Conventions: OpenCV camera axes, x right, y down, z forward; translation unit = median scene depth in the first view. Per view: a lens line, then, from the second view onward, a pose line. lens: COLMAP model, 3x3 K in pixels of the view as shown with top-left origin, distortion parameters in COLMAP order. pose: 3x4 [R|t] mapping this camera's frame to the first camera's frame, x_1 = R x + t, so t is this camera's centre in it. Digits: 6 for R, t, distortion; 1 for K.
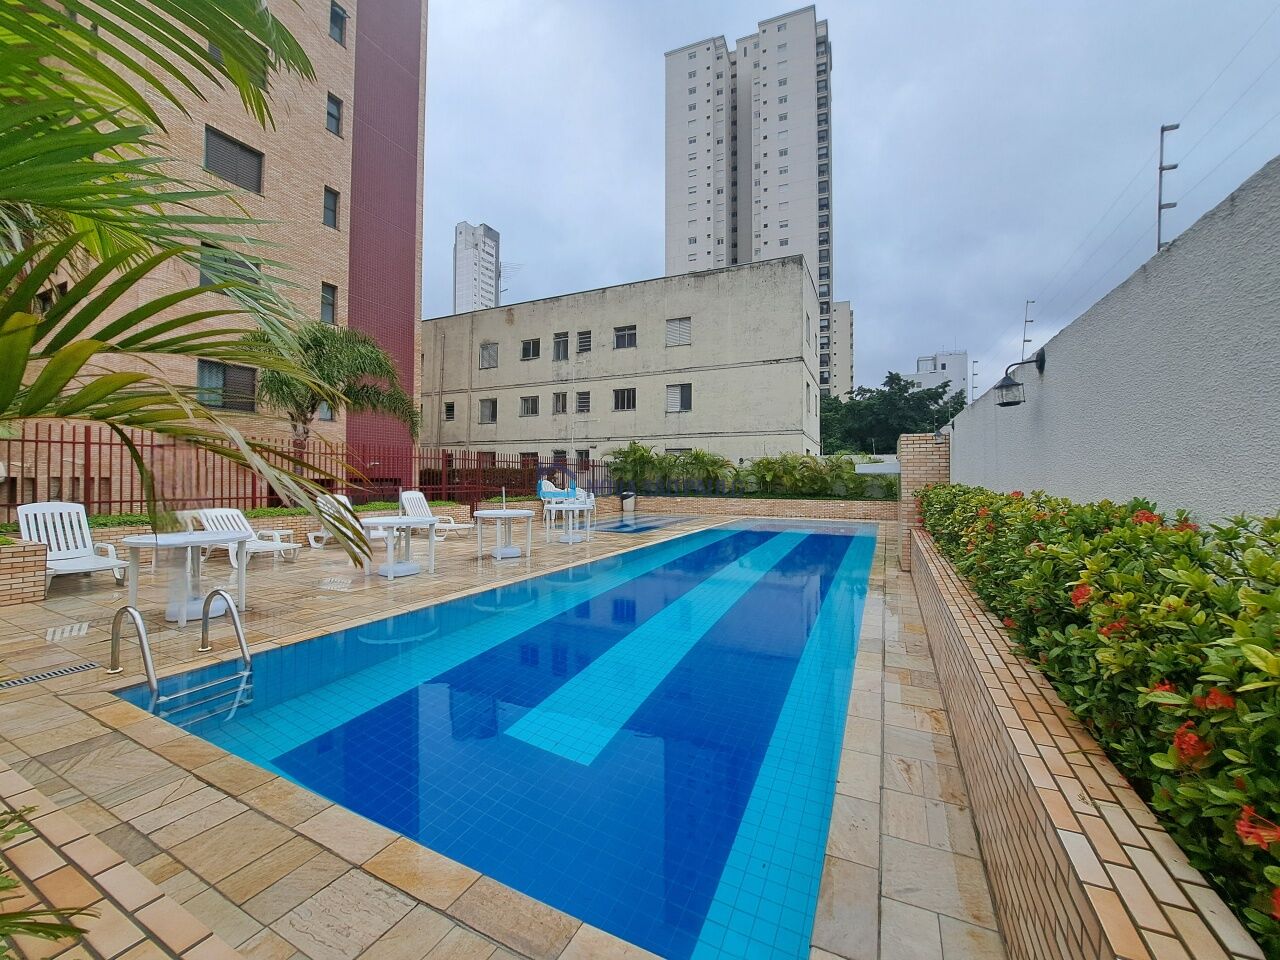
lens RADIAL K [[506.8, 0, 635.6], [0, 506.8, 468.2], [0, 0, 1]] dist [-0.018582, 0.000017]
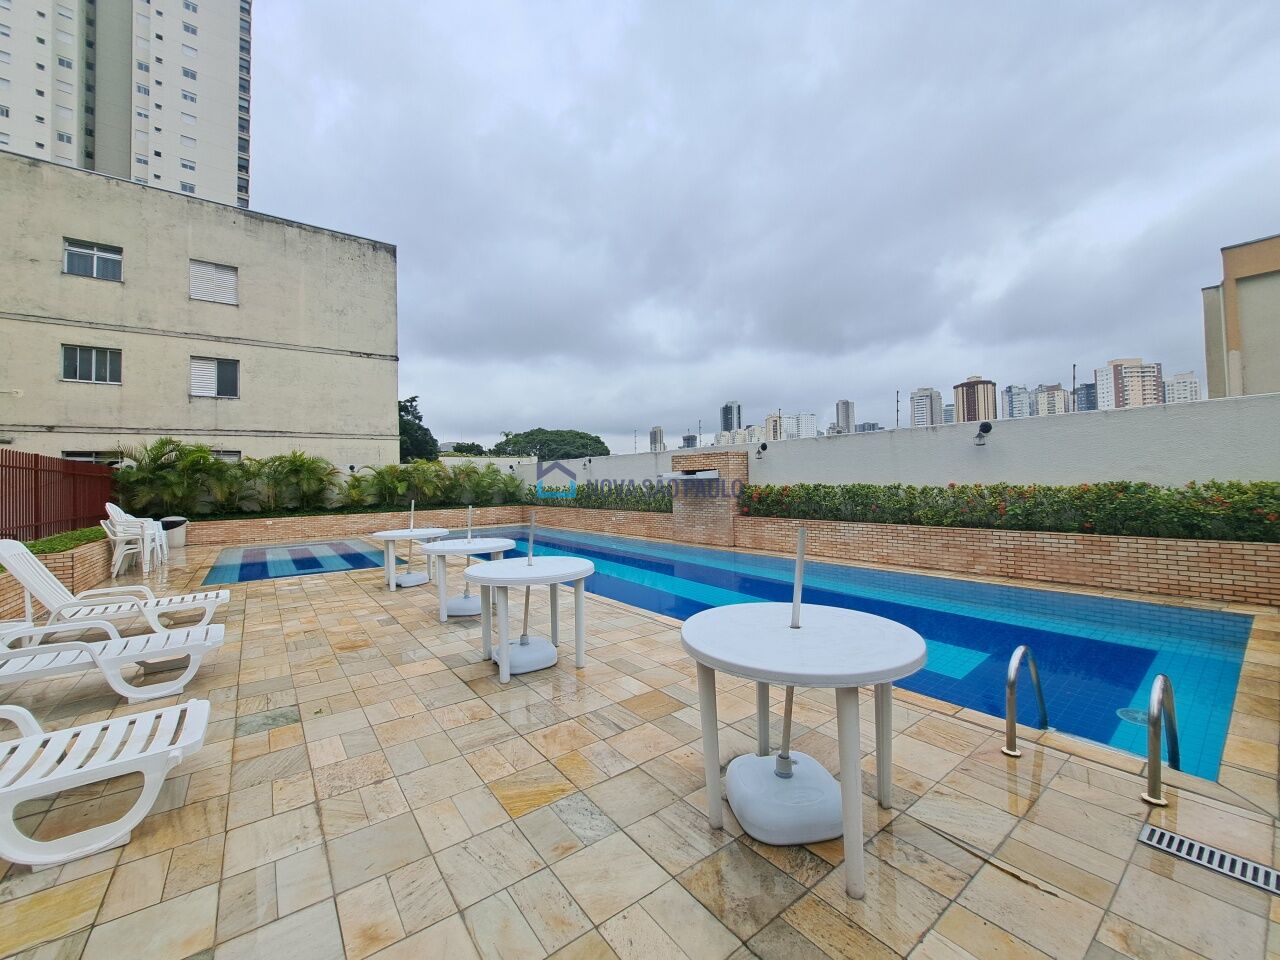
lens RADIAL K [[510.2, 0, 639.0], [0, 510.2, 468.3], [0, 0, 1]] dist [-0.019545, 0.000298]
pose [[0.449611, 0.008268, 0.893186, -0.268098], [0.010473, 0.999840, -0.014527, 0.001266], [-0.893163, 0.015885, 0.449452, 0.175951]]
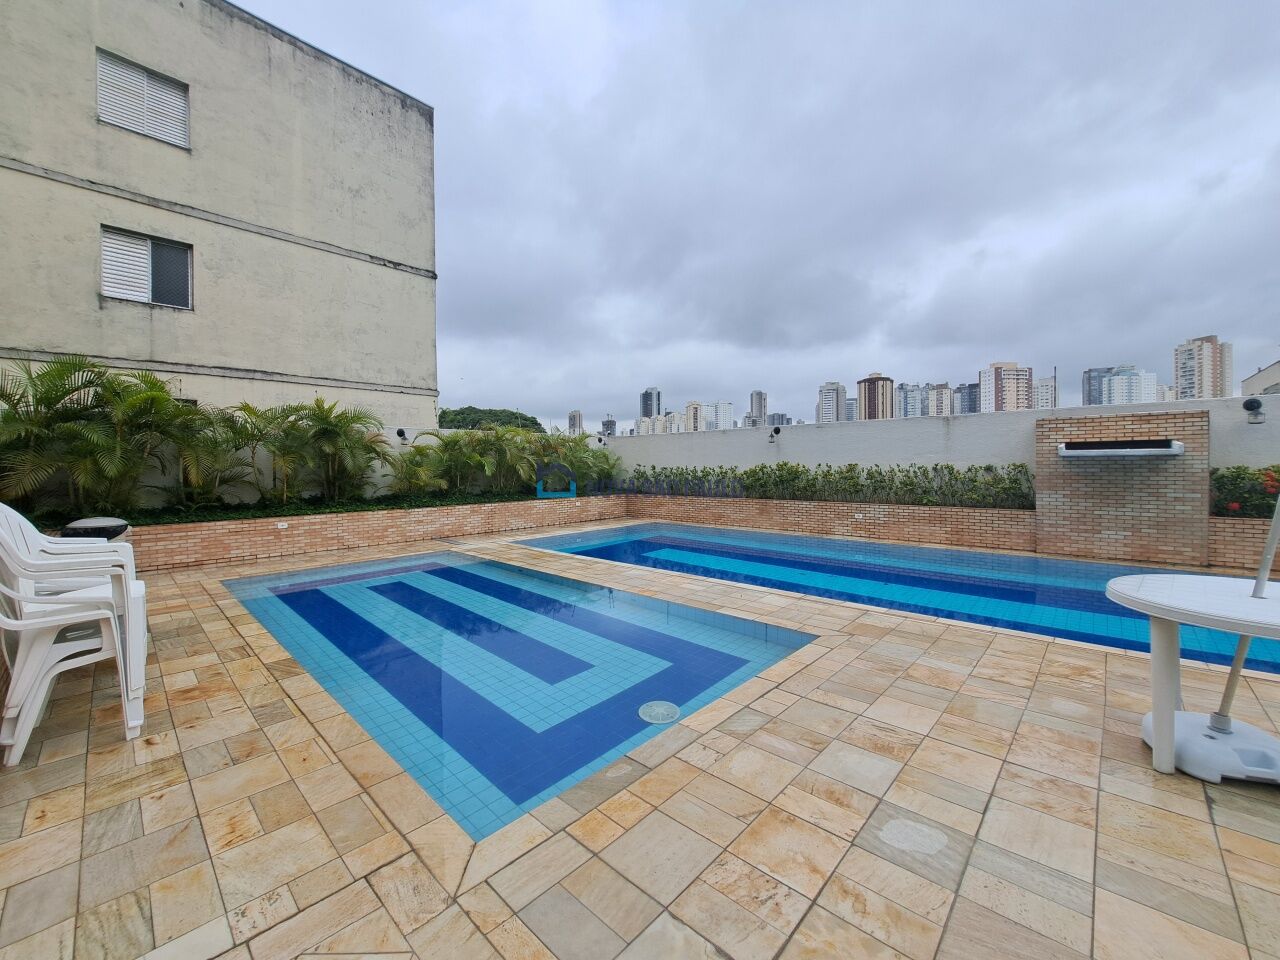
lens RADIAL K [[512.1, 0, 637.4], [0, 512.1, 466.5], [0, 0, 1]] dist [-0.027329, 0.006220]
pose [[0.298731, -0.009019, 0.954295, -0.175978], [-0.004401, 0.999932, 0.010828, 0.009275], [-0.954327, -0.007434, 0.298671, 0.518799]]
